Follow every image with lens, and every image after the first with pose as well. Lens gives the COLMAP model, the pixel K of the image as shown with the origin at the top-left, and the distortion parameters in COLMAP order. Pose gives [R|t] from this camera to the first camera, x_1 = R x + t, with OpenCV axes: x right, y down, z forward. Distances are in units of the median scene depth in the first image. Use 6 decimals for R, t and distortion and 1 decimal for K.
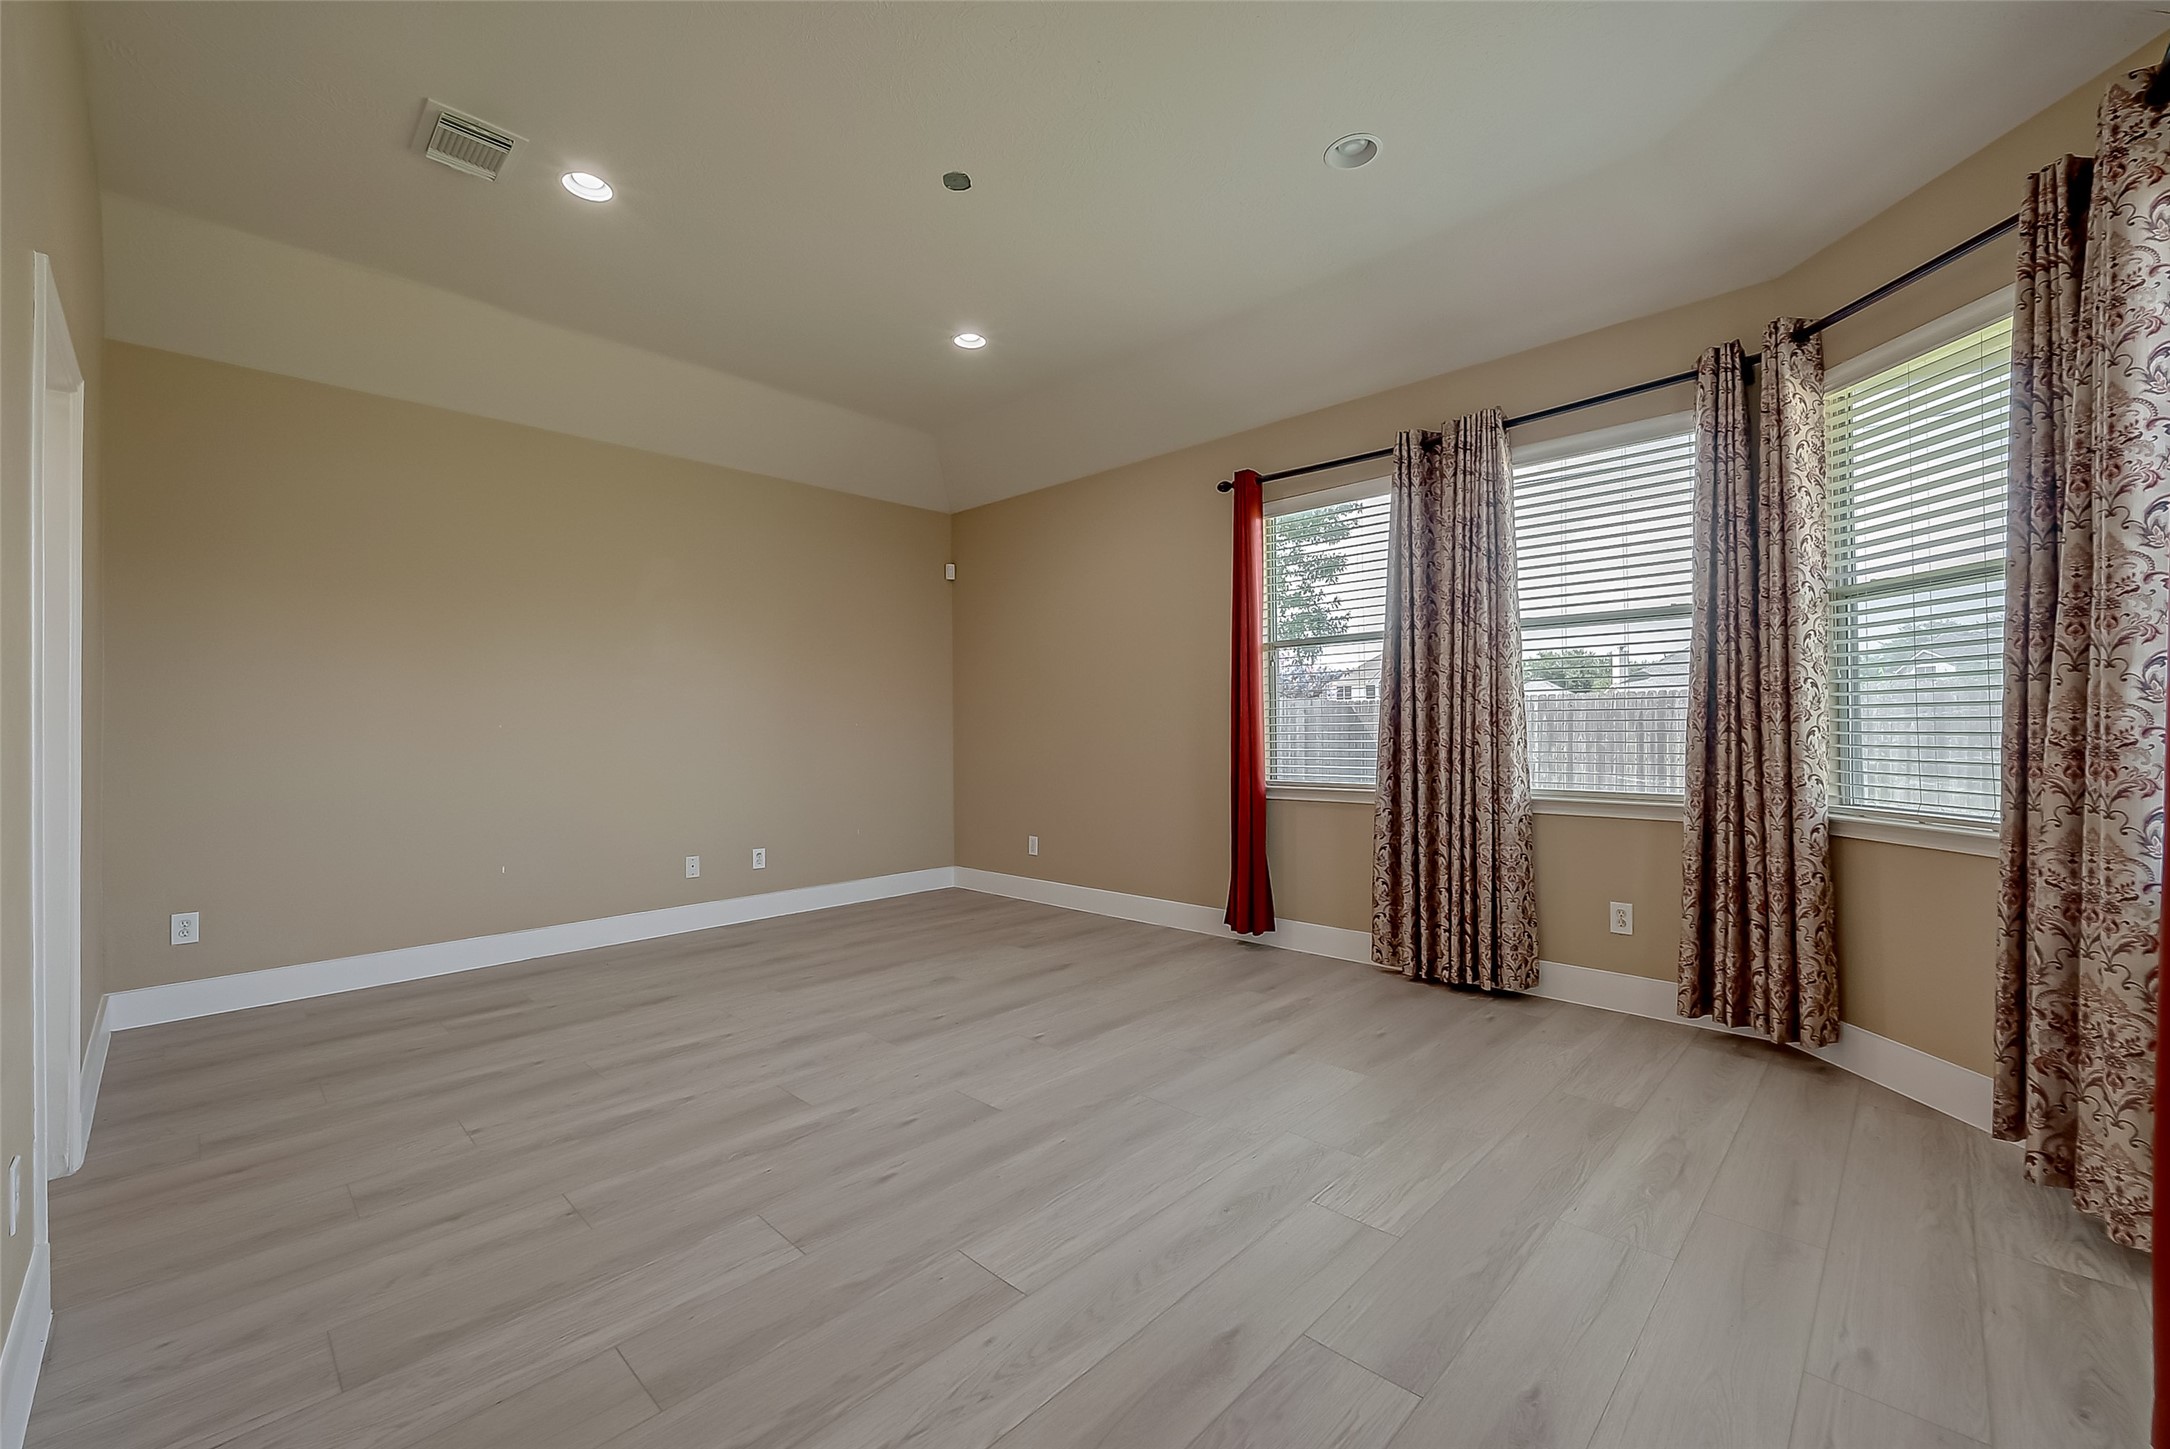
lens RADIAL K [[869.2, 0, 1066.2], [0, 869.2, 732.6], [0, 0, 1]] dist [-0.009033, -0.000177]
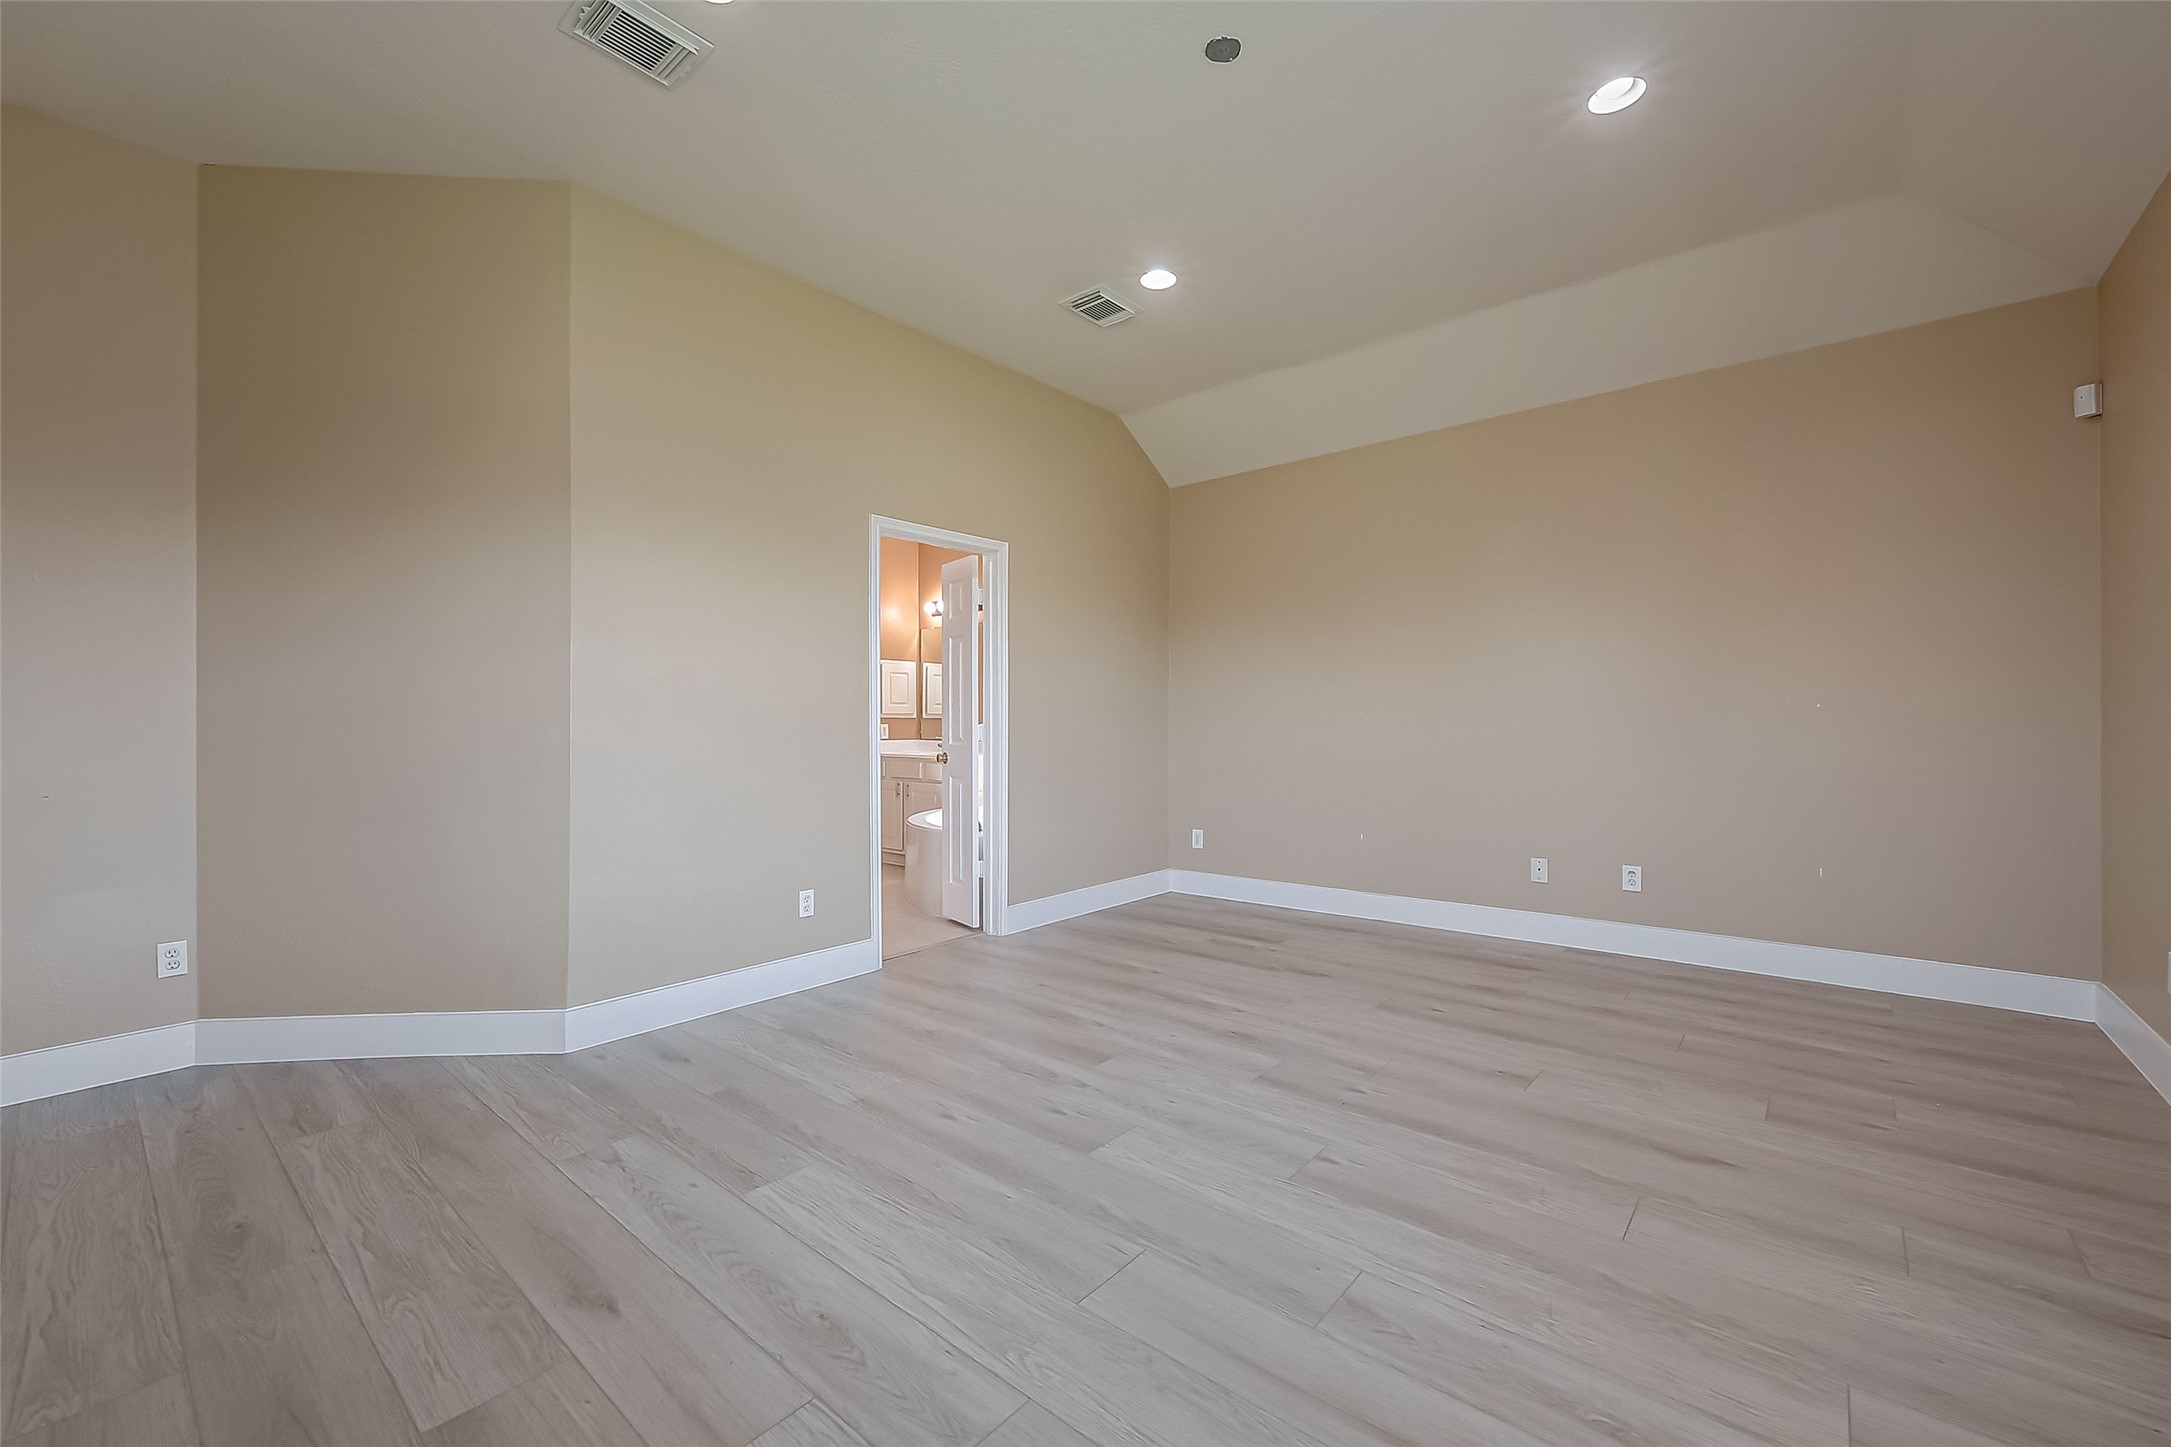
lens RADIAL K [[857.2, 0, 1085.5], [0, 857.2, 723.5], [0, 0, 1]] dist [0.002173, 0.000565]
pose [[0.083314, 0.010932, -0.996463, 0.626973], [0.003658, 0.999930, 0.011276, -0.009090], [0.996517, -0.004584, 0.083268, 0.739540]]
